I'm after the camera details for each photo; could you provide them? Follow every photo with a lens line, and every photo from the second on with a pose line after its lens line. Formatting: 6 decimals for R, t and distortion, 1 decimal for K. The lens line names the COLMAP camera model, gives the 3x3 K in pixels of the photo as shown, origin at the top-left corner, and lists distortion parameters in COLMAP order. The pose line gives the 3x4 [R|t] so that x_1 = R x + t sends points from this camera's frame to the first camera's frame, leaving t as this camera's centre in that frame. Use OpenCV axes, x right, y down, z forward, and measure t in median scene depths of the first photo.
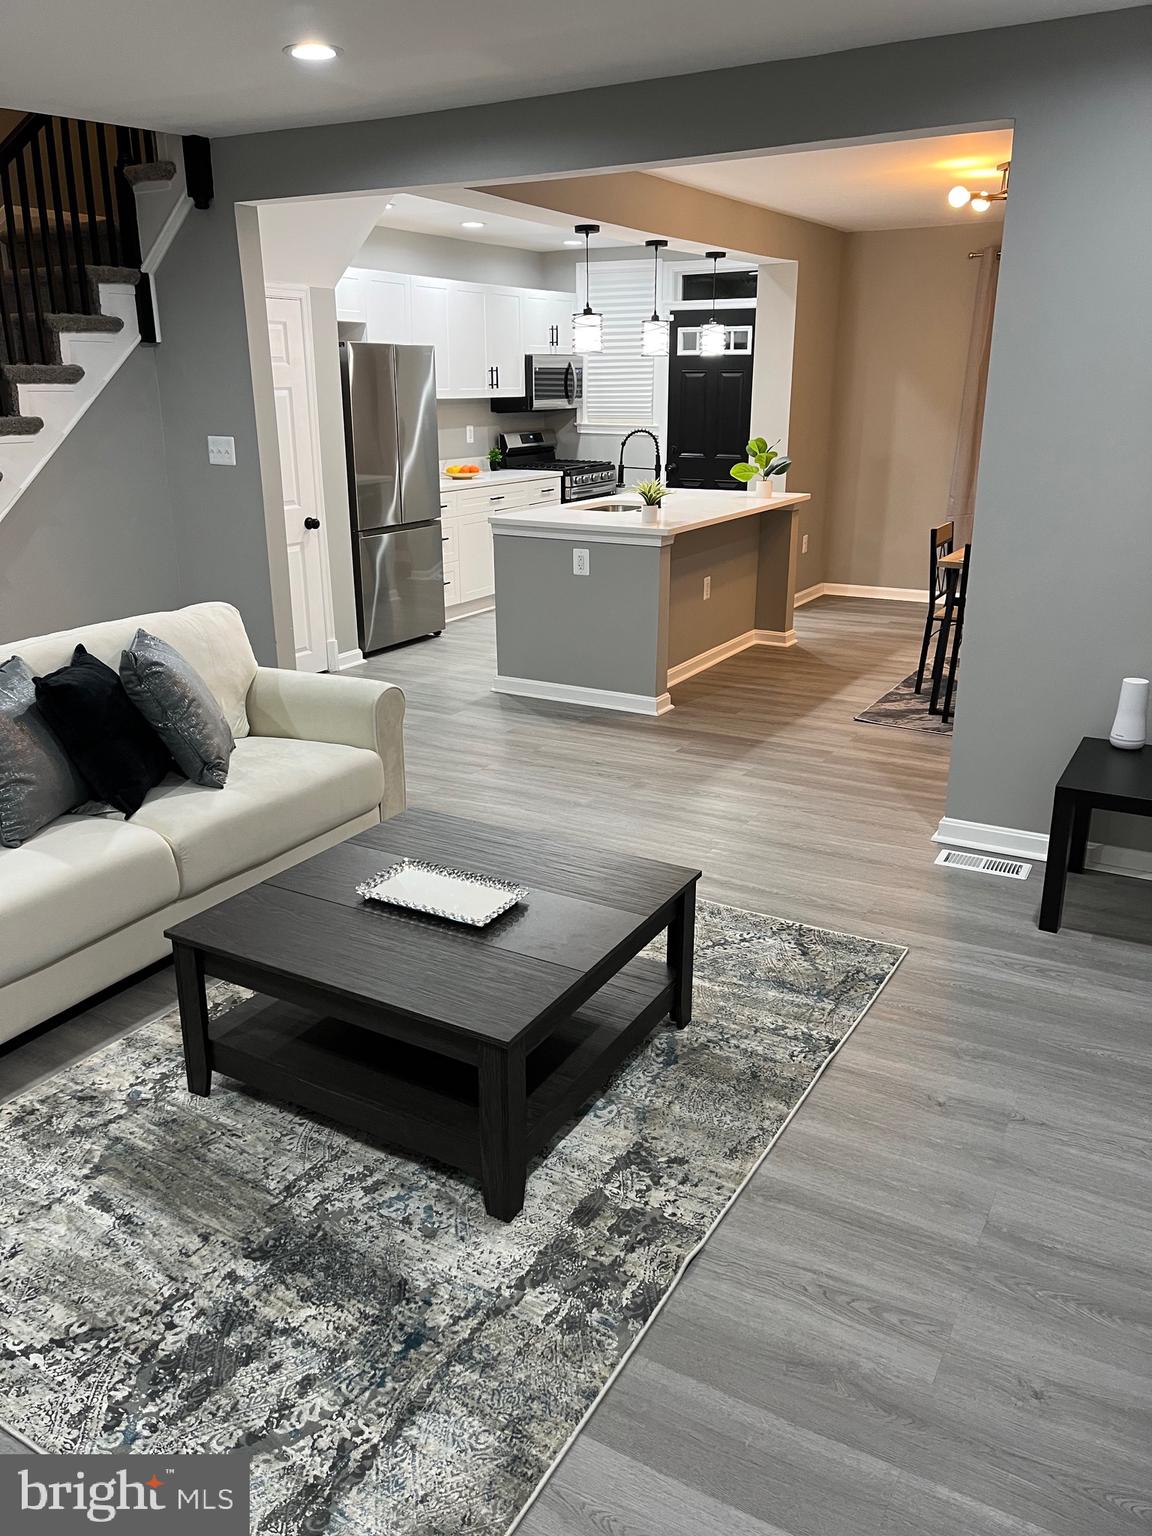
lens RADIAL K [[1149.4, 0, 567.5], [0, 1149.4, 772.6], [0, 0, 1]] dist [0.040987, -0.060074]
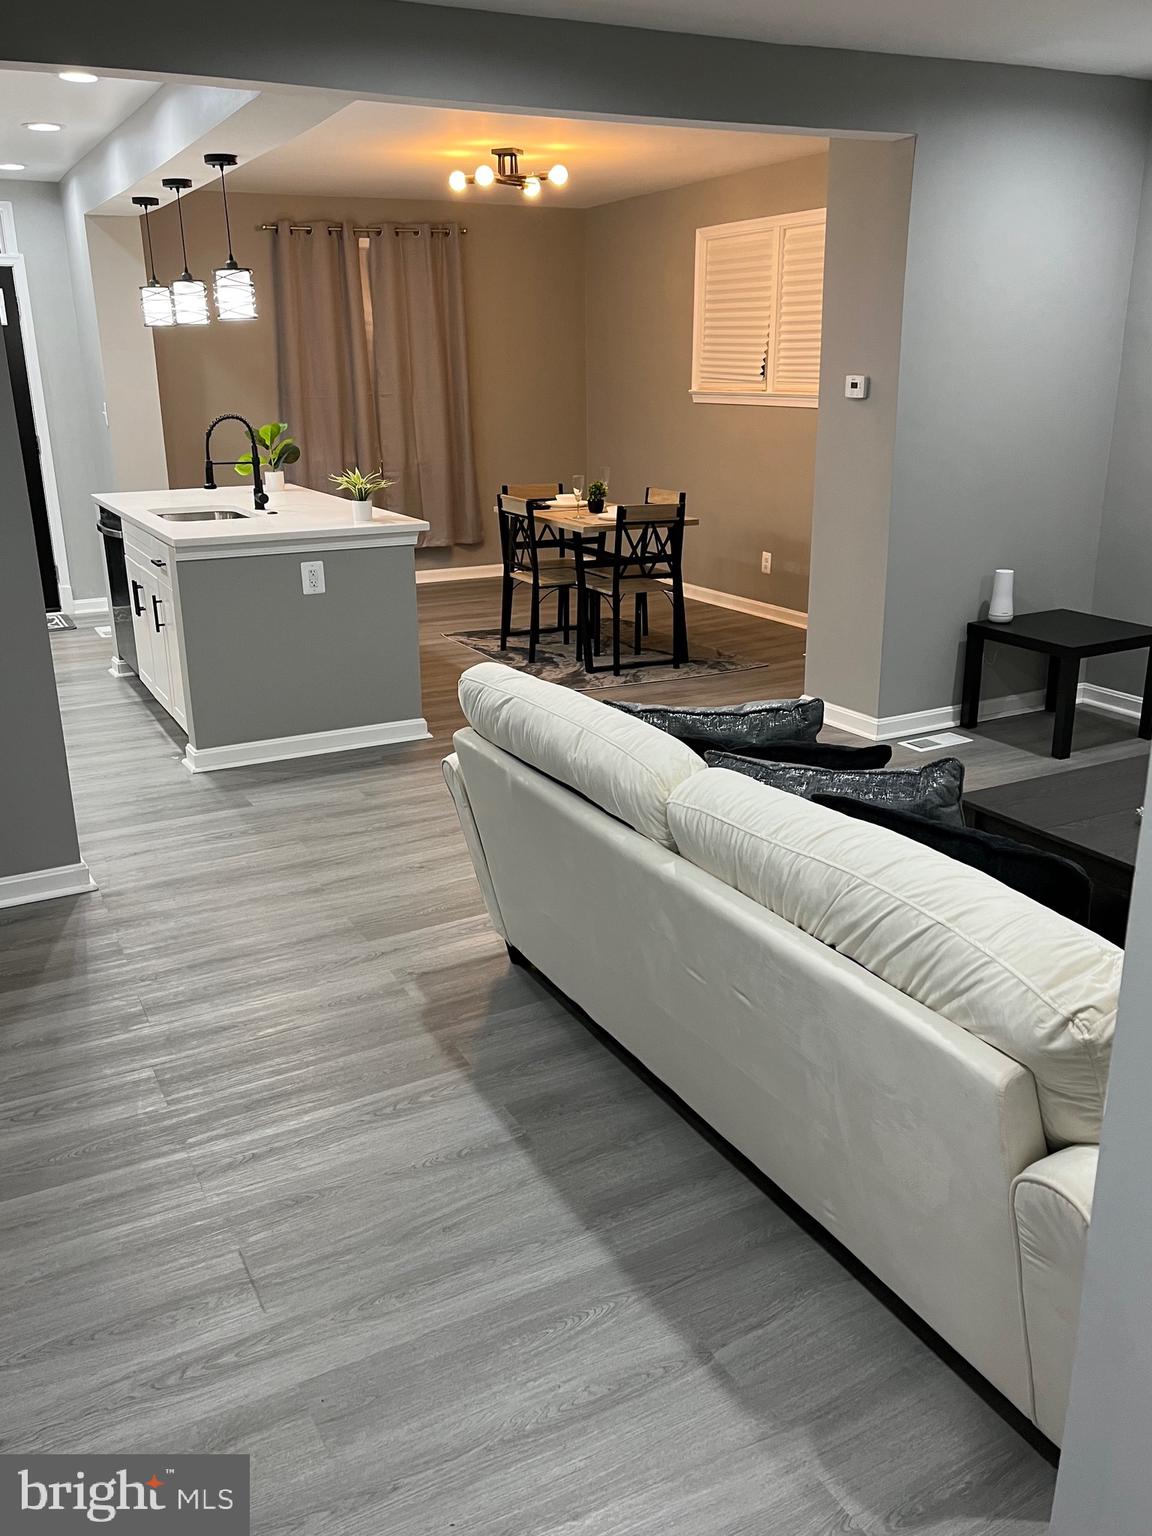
lens RADIAL K [[1273.4, 0, 578.6], [0, 1273.4, 777.1], [0, 0, 1]] dist [0.031085, -0.010918]
pose [[0.527764, -0.265505, 0.806828, -0.641672], [0.281294, 0.950922, 0.128922, -0.113362], [-0.801460, 0.158916, 0.576548, 0.360528]]
